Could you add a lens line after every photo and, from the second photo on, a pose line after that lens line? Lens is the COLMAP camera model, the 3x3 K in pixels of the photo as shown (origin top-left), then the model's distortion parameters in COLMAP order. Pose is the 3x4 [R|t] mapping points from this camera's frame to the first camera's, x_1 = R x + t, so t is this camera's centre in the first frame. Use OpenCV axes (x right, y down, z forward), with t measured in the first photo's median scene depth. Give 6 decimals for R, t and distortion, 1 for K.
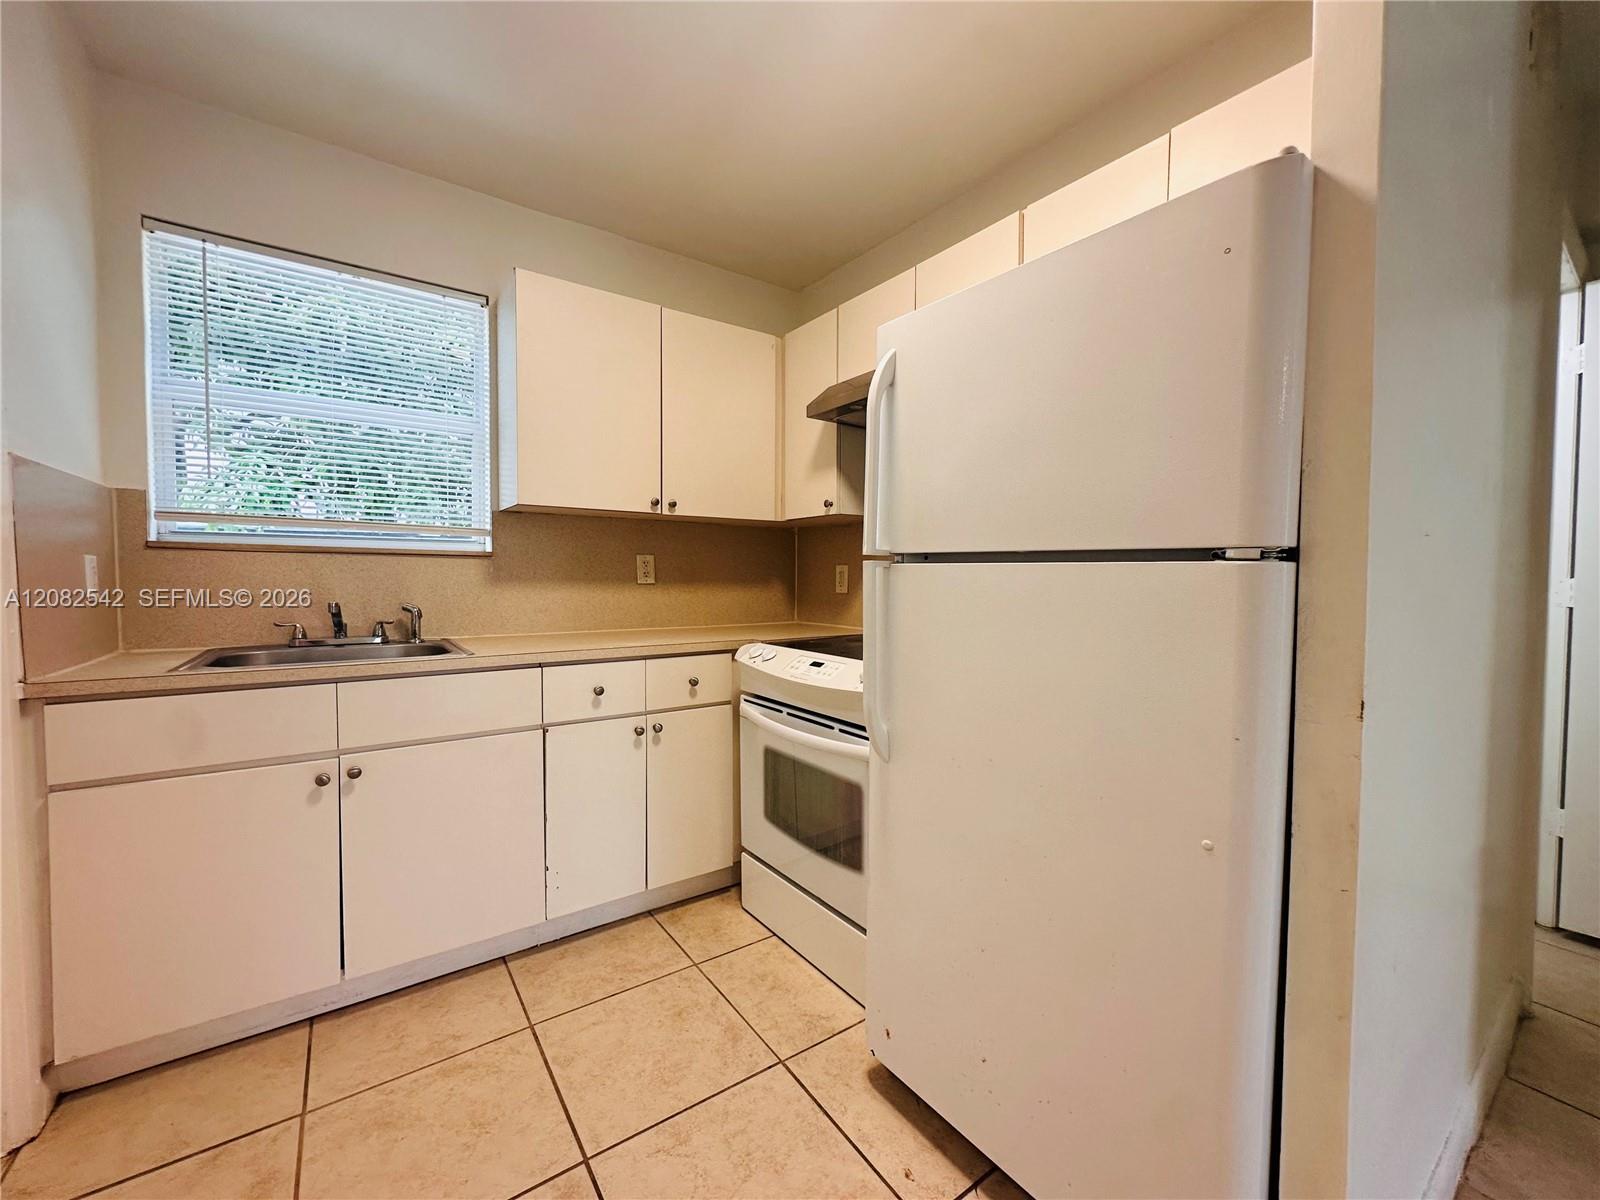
lens RADIAL K [[637.9, 0, 800.3], [0, 637.9, 605.3], [0, 0, 1]] dist [-0.006599, 0.001508]
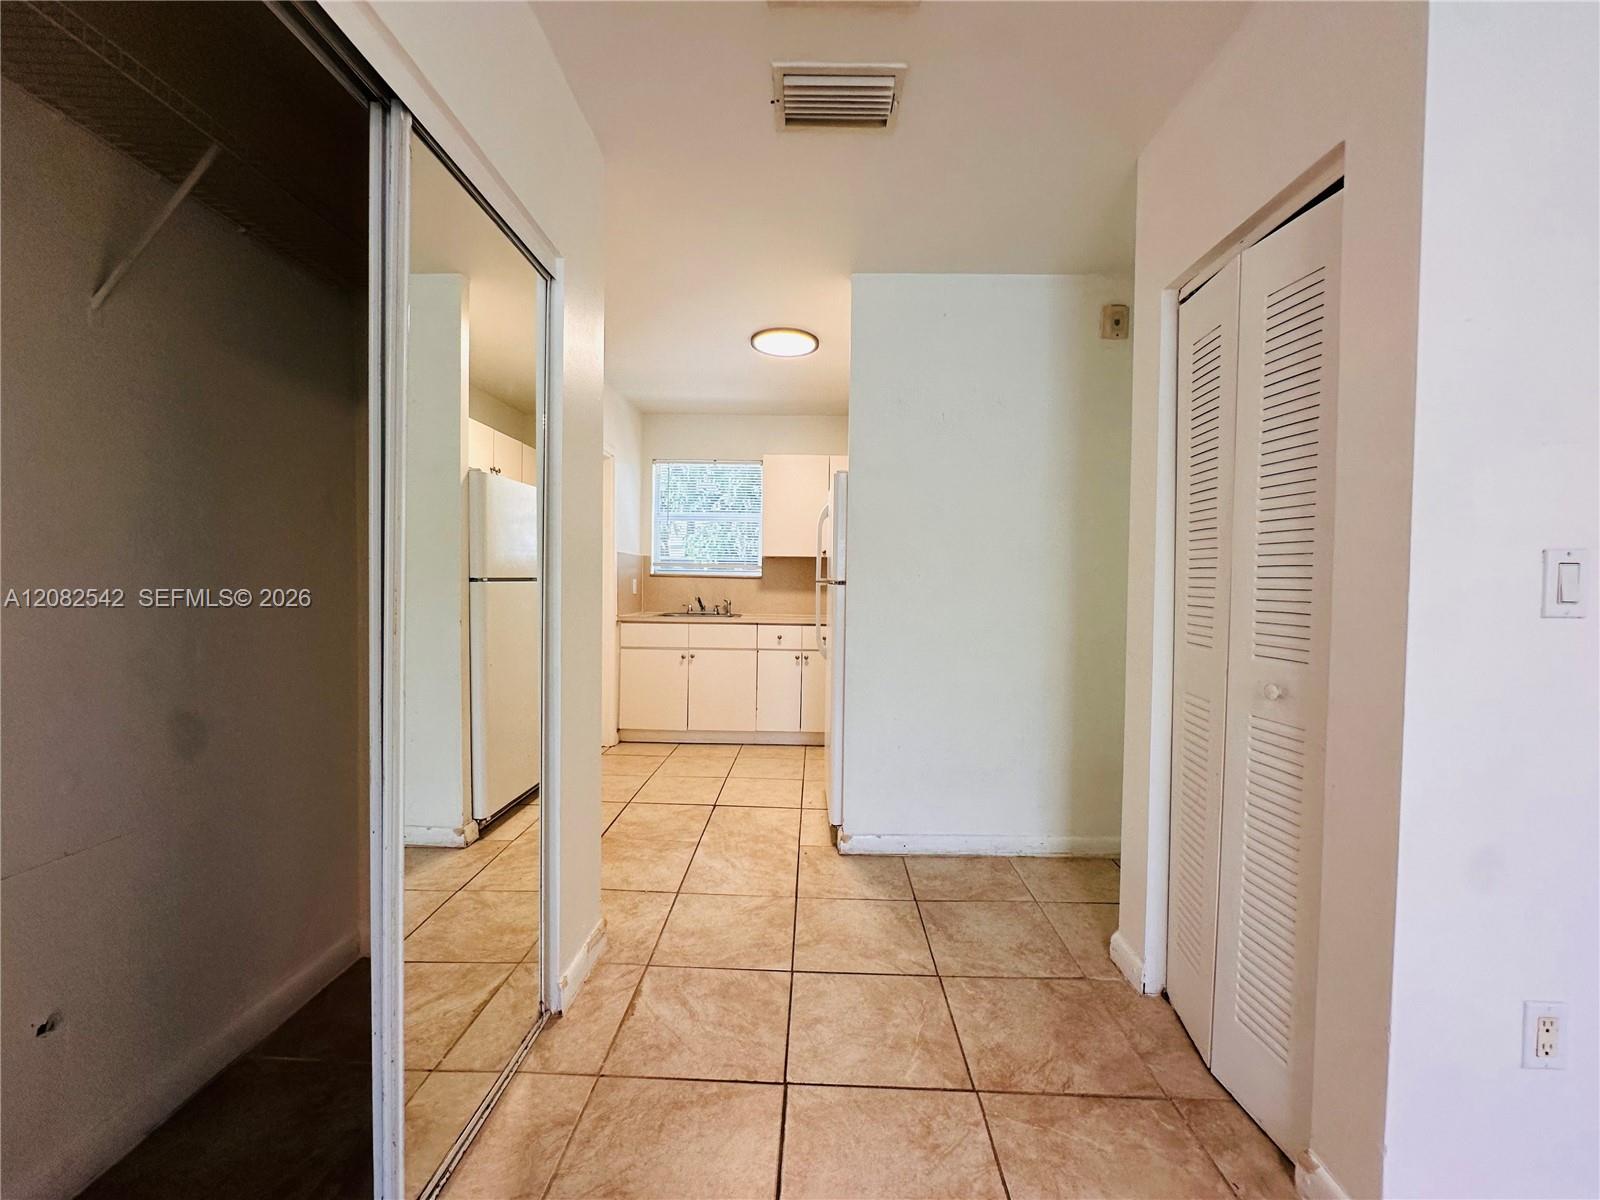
lens RADIAL K [[637.9, 0, 793.4], [0, 637.9, 600.3], [0, 0, 1]] dist [-0.006599, 0.001508]
pose [[0.791741, 0.020851, -0.610501, 1.162291], [-0.036562, 0.999243, -0.013288, 0.030683], [0.609762, 0.032842, 0.791904, -0.826225]]
